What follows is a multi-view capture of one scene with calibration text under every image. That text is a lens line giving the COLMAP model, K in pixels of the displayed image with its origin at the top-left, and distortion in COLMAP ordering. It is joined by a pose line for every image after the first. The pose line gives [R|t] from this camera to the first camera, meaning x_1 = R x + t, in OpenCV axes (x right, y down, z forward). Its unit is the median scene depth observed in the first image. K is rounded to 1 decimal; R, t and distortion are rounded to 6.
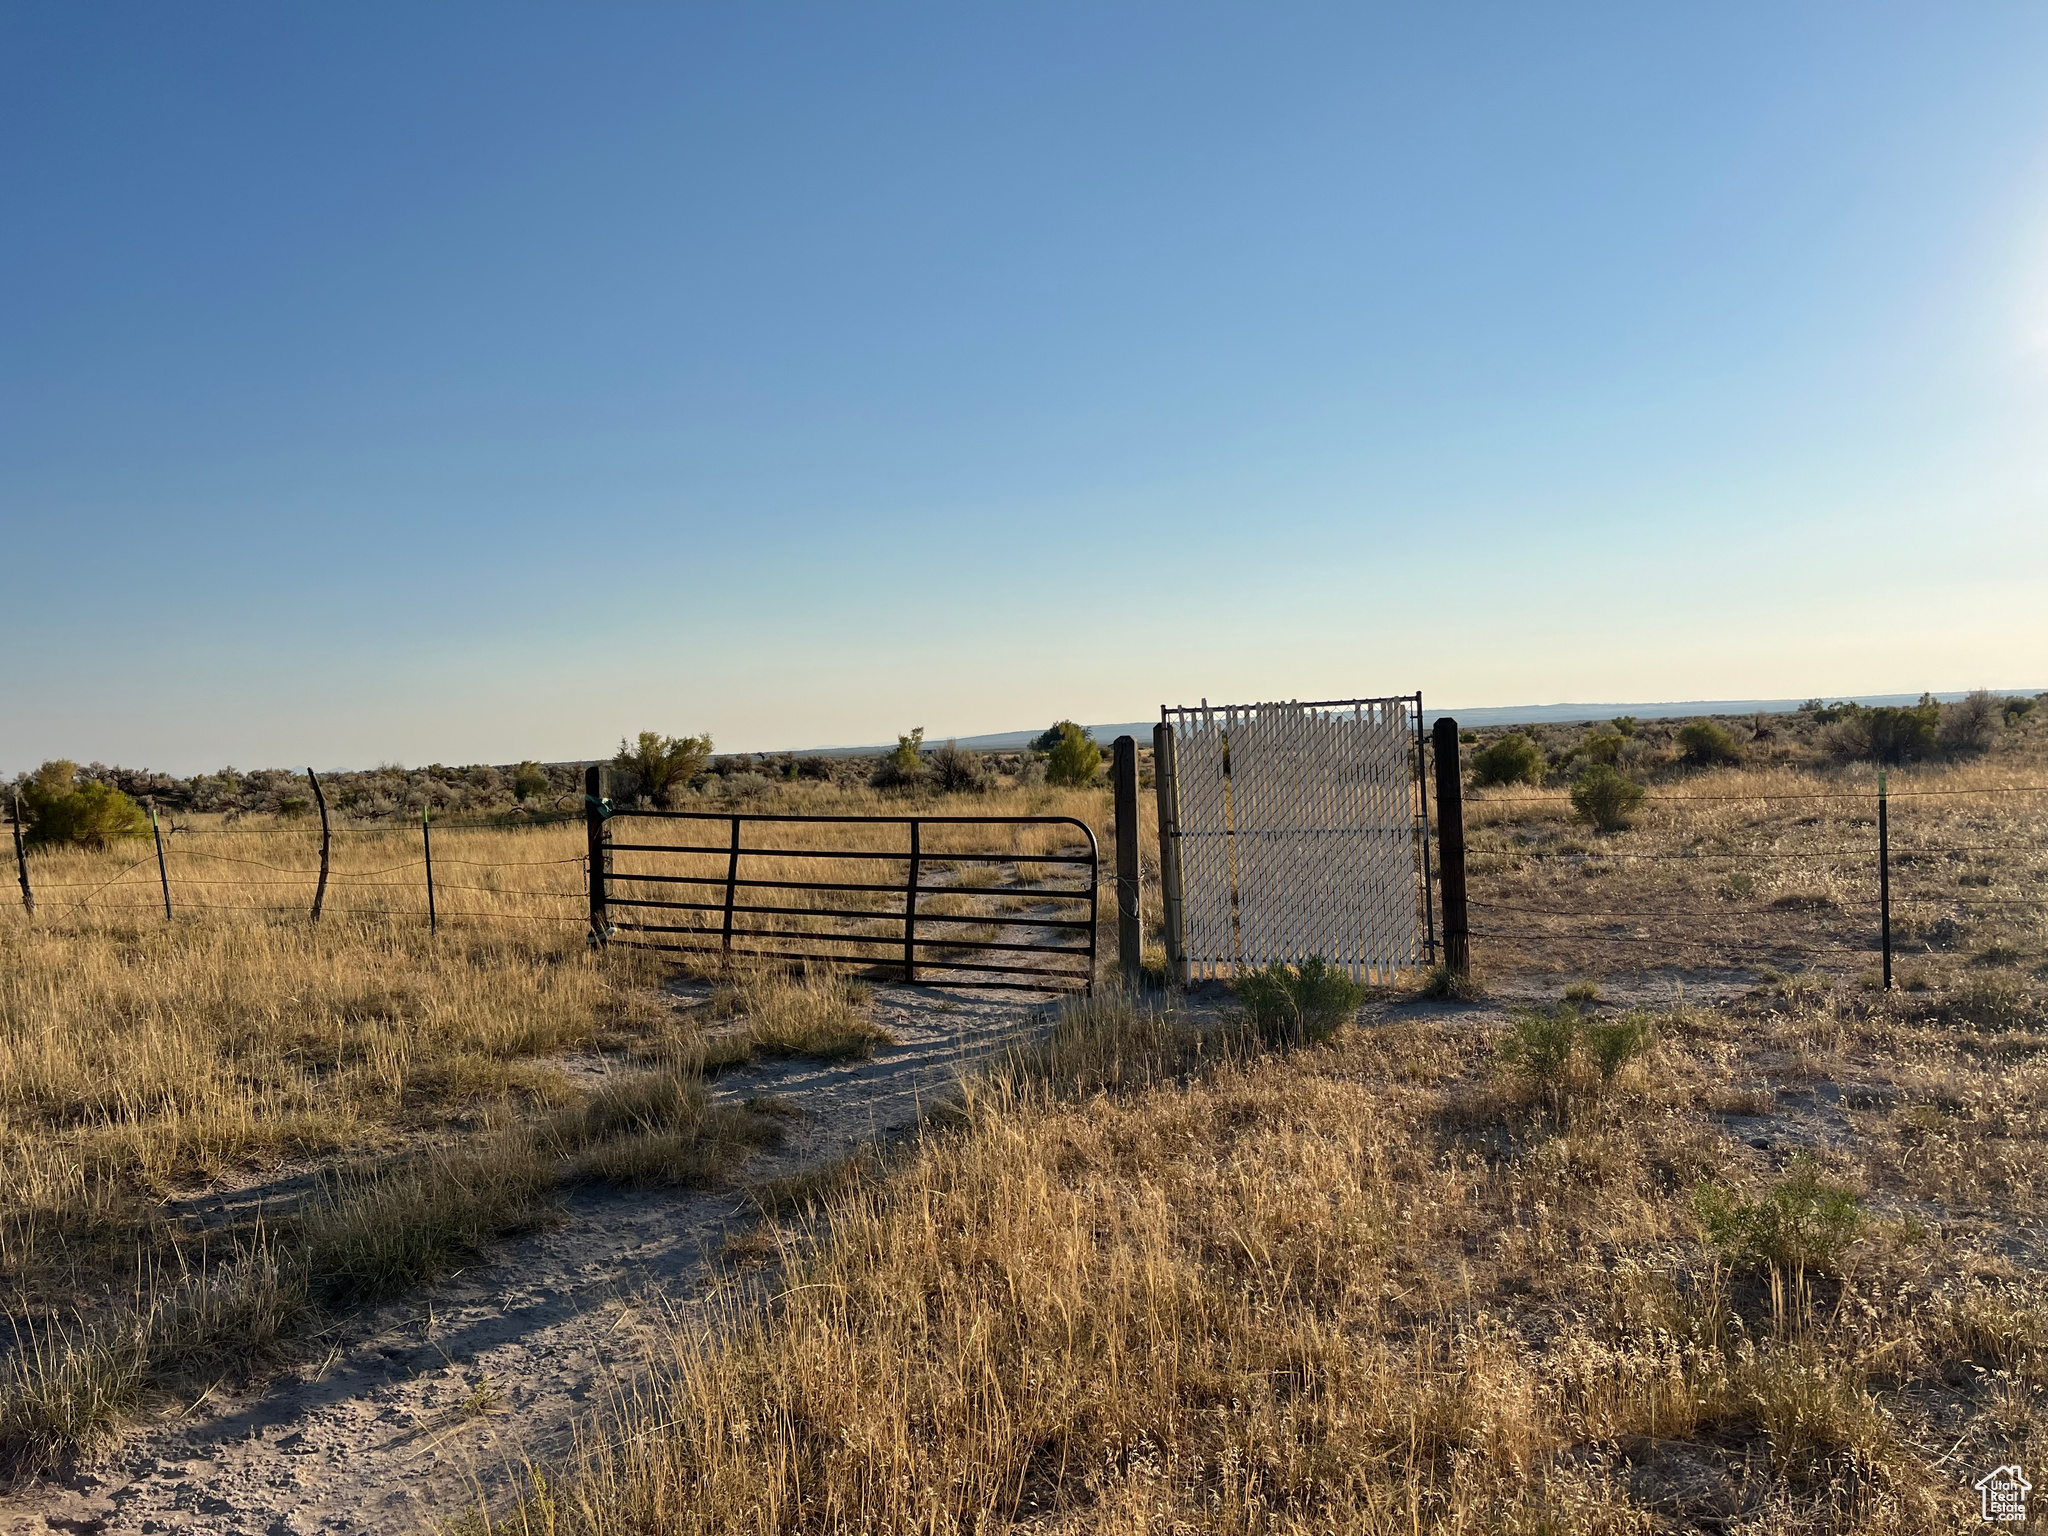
lens RADIAL K [[1529.0, 0, 1024.6], [0, 1529.0, 764.6], [0, 0, 1]] dist [0.052150, -0.061734]
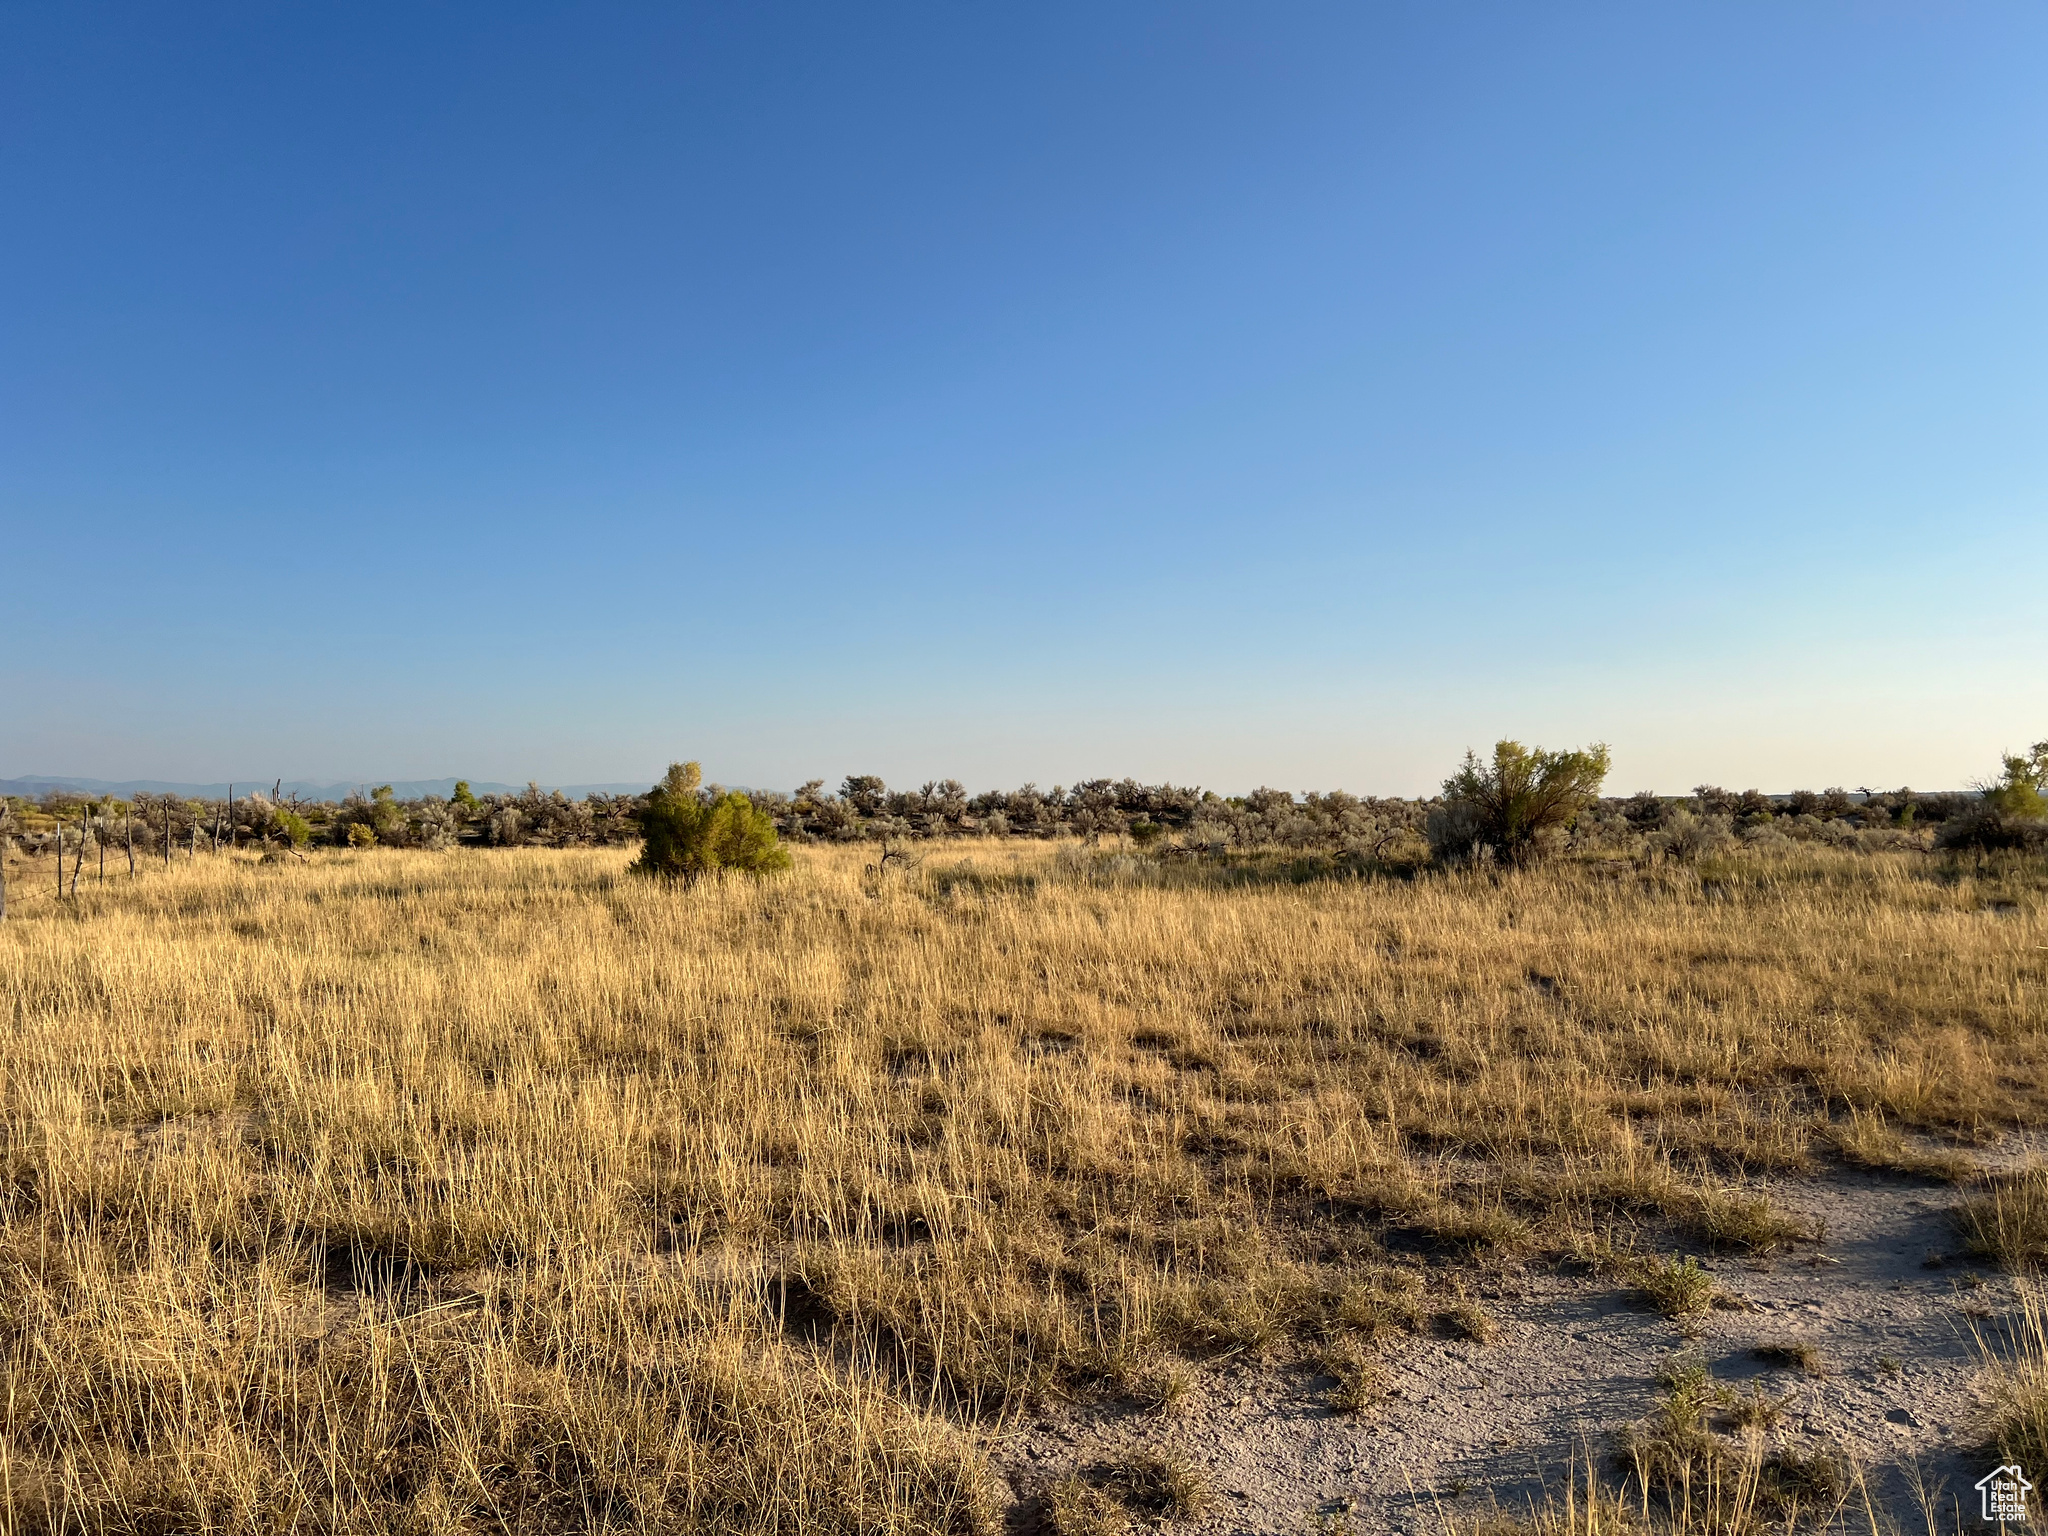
lens RADIAL K [[1529.0, 0, 1036.5], [0, 1529.0, 762.5], [0, 0, 1]] dist [0.052150, -0.061734]
pose [[0.763807, 0.018372, -0.645184, 0.054089], [-0.031900, 0.999448, -0.009305, -0.004382], [0.644656, 0.027689, 0.763971, 2.204105]]
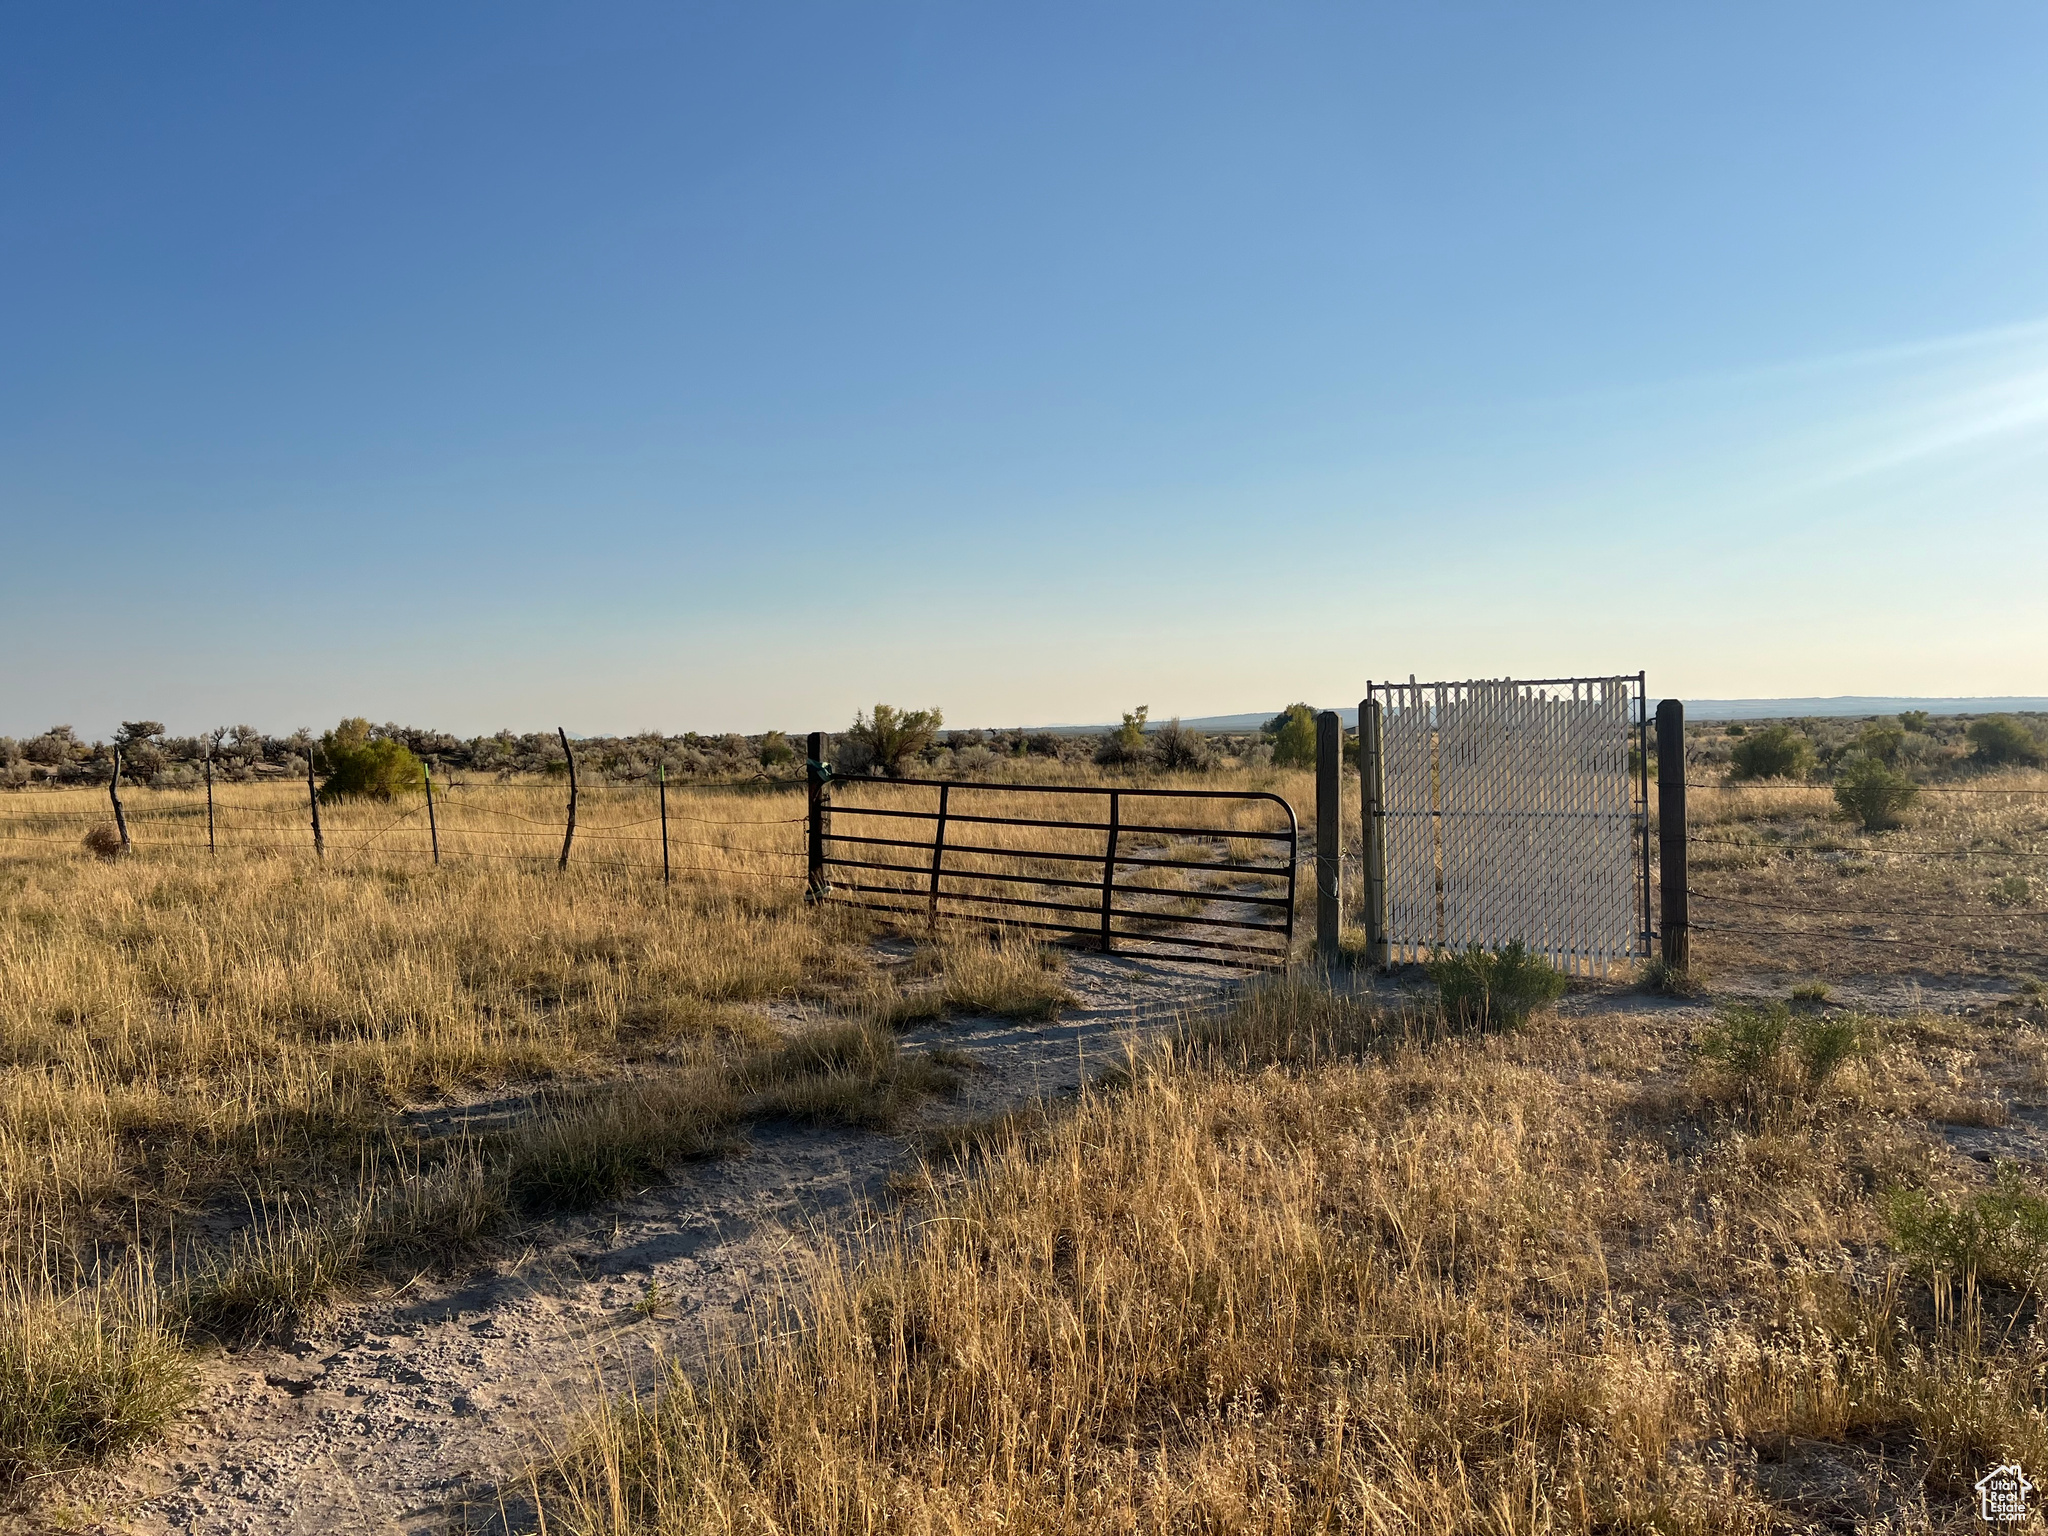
lens RADIAL K [[1529.0, 0, 1023.6], [0, 1529.0, 765.0], [0, 0, 1]] dist [0.052150, -0.061734]
pose [[0.988177, 0.027118, -0.150903, 0.024943], [-0.025053, 0.999565, 0.015567, 0.005693], [0.151260, -0.011603, 0.988426, -0.007566]]
